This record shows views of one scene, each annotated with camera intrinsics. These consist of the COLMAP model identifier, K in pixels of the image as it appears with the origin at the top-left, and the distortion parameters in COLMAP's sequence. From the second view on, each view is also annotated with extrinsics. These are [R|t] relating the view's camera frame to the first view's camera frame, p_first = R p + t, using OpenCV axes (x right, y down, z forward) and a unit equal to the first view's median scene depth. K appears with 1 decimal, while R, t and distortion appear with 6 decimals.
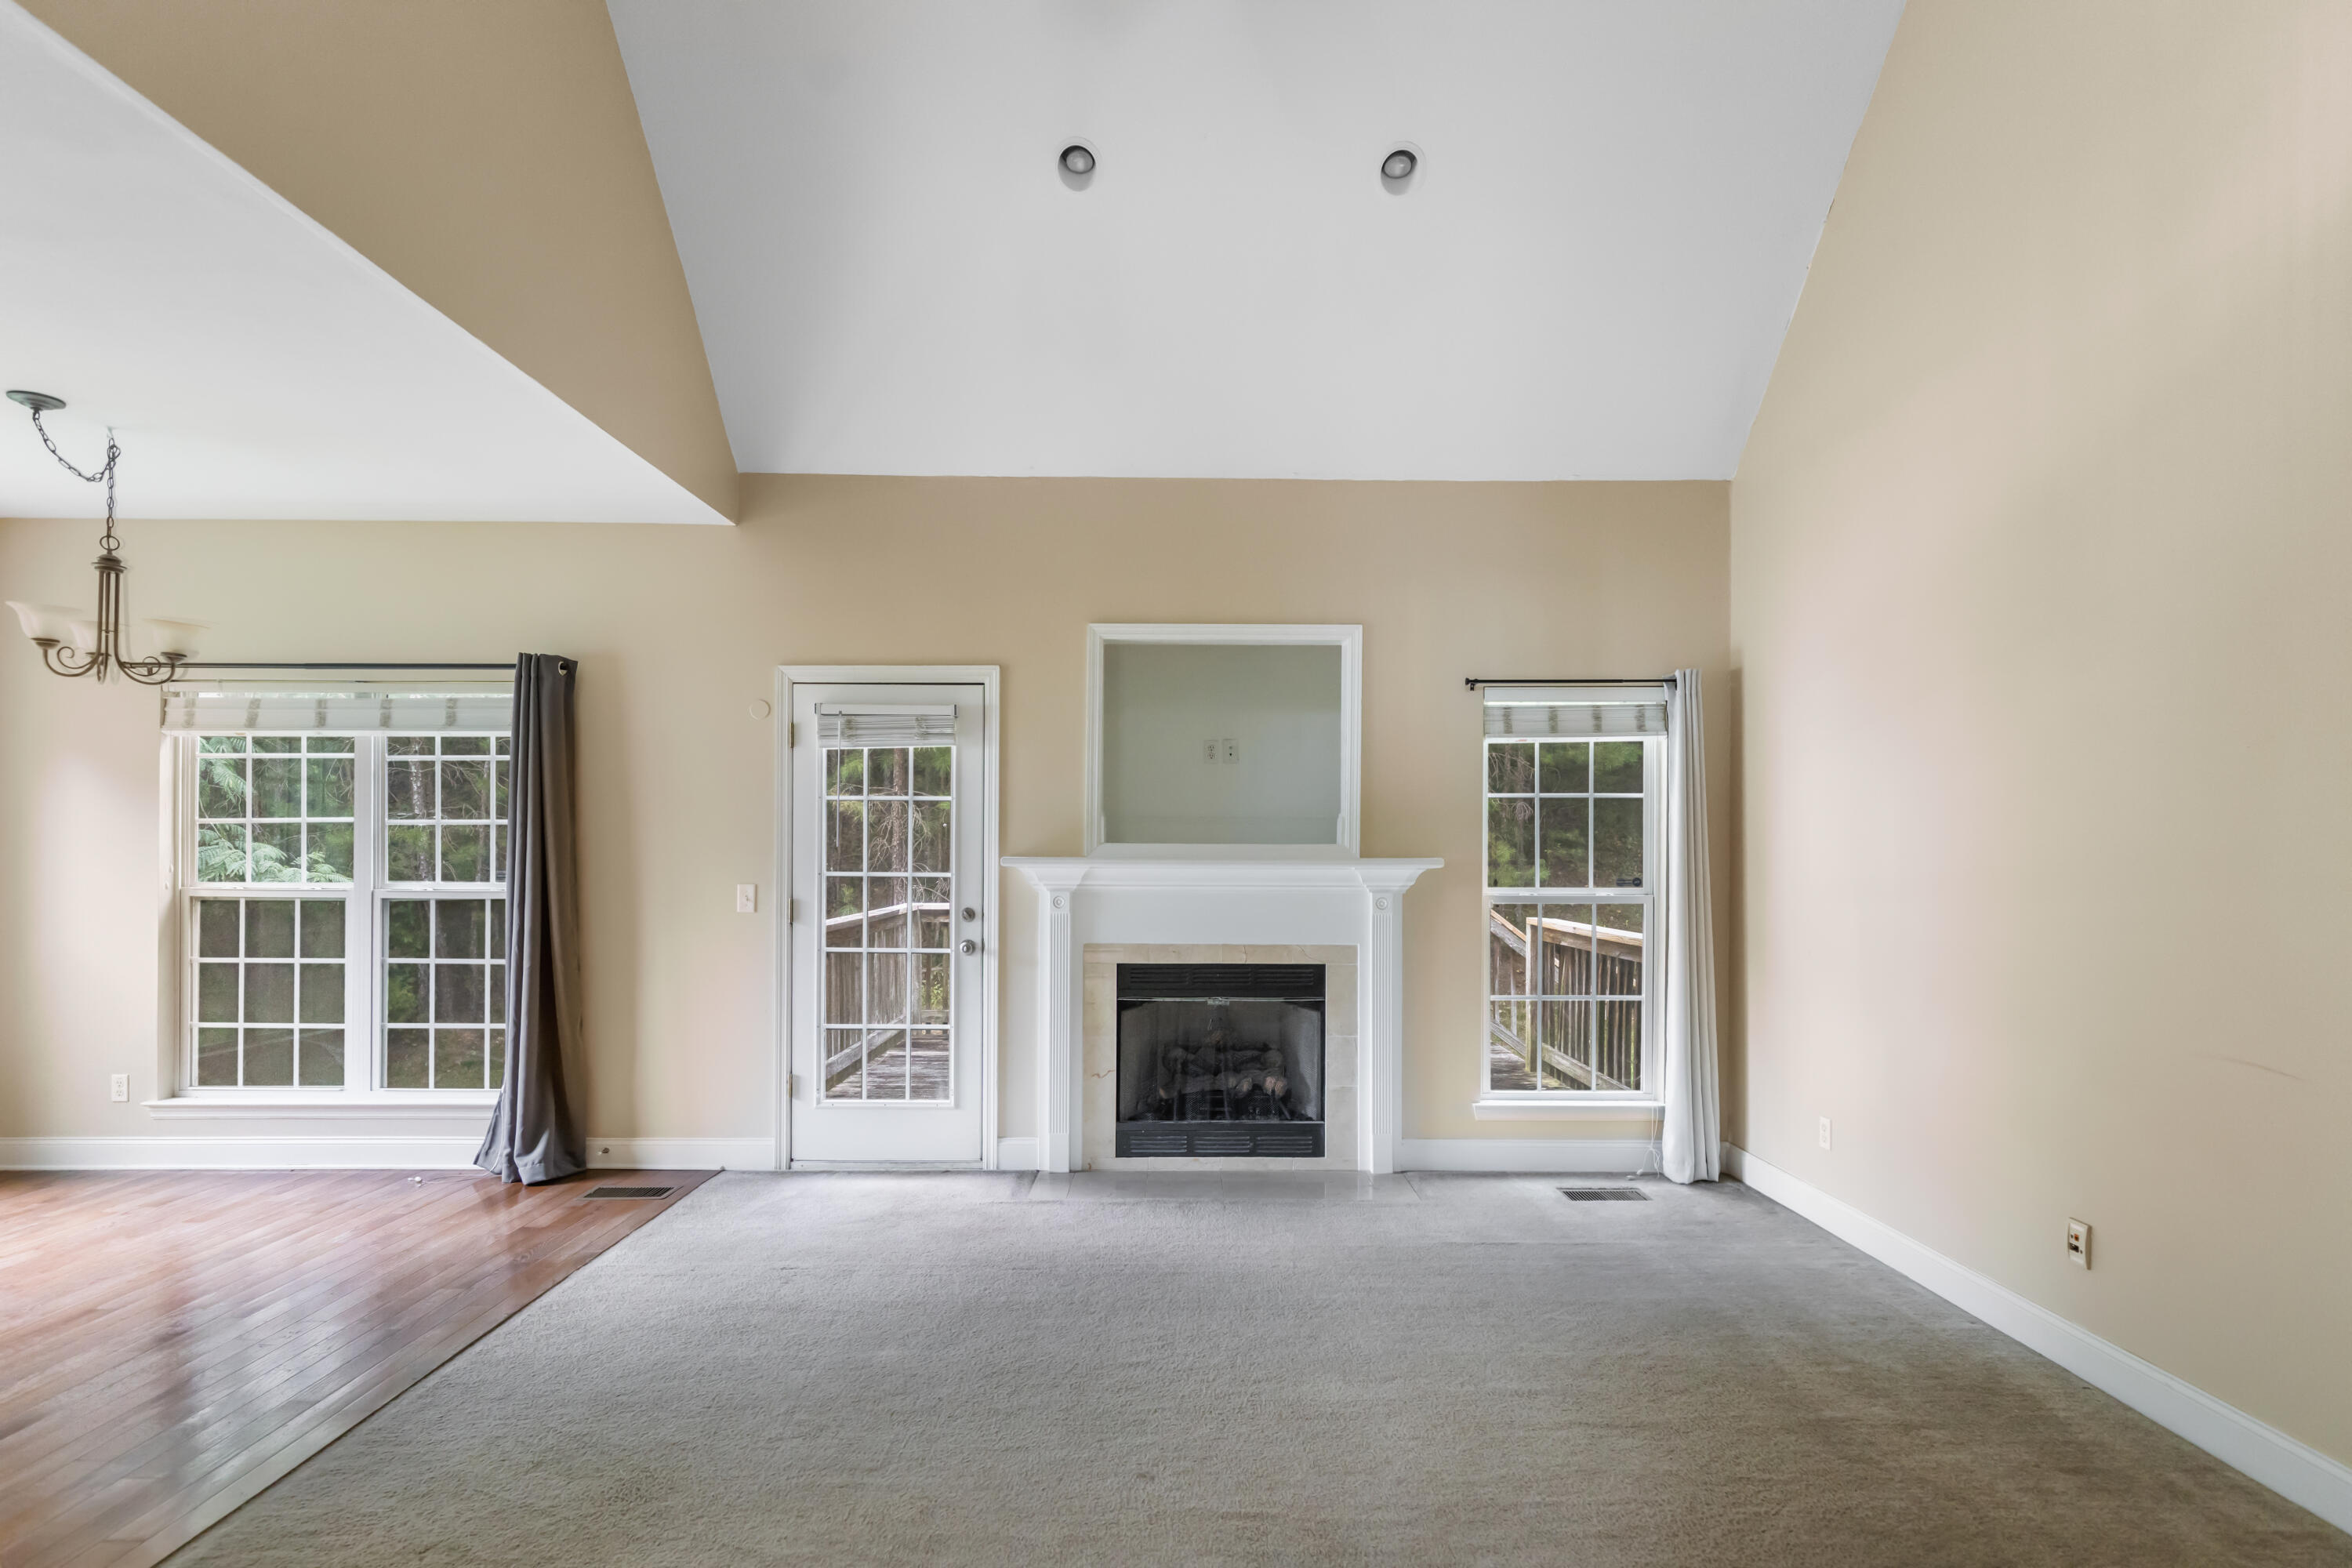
lens RADIAL K [[1191.5, 0, 1183.8], [0, 1191.5, 857.4], [0, 0, 1]] dist [0.000601, -0.001255]
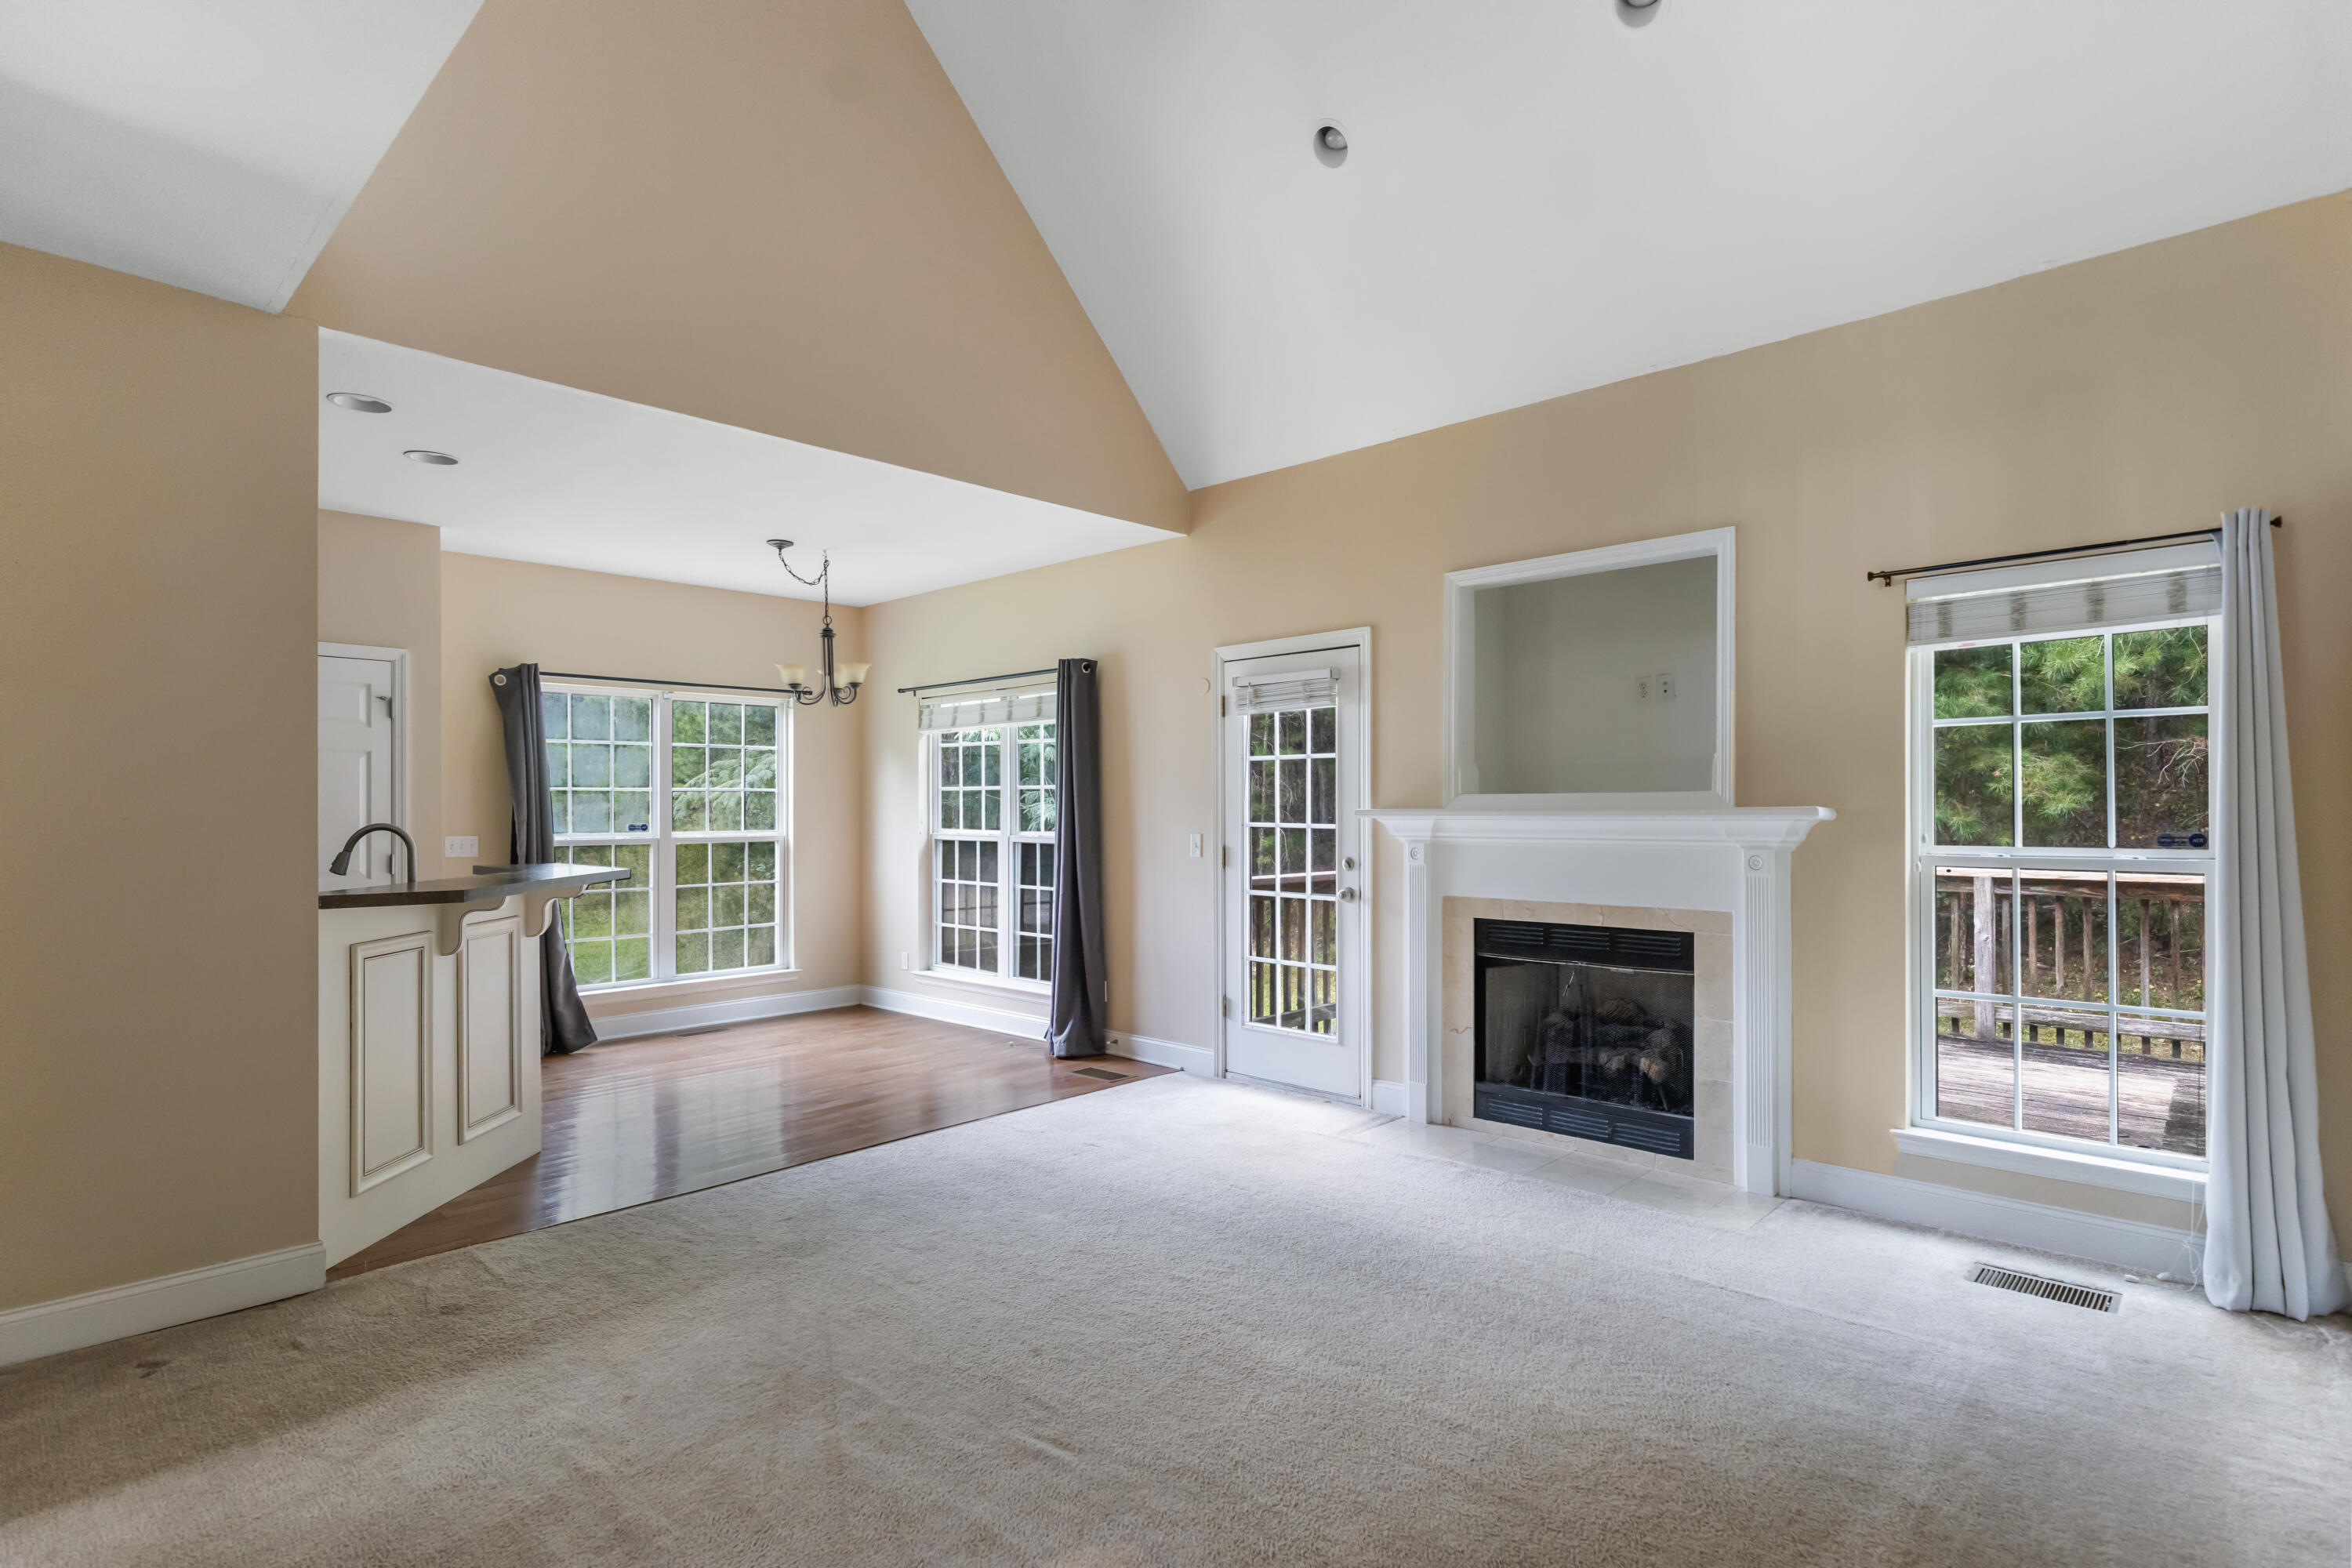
lens RADIAL K [[1158.2, 0, 1176.6], [0, 1158.2, 810.4], [0, 0, 1]] dist [-0.004319, -0.001636]
pose [[0.721144, -0.006955, -0.692750, 0.424264], [0.006126, 0.999975, -0.003662, 0.003248], [0.692758, -0.001603, 0.721169, 0.150796]]
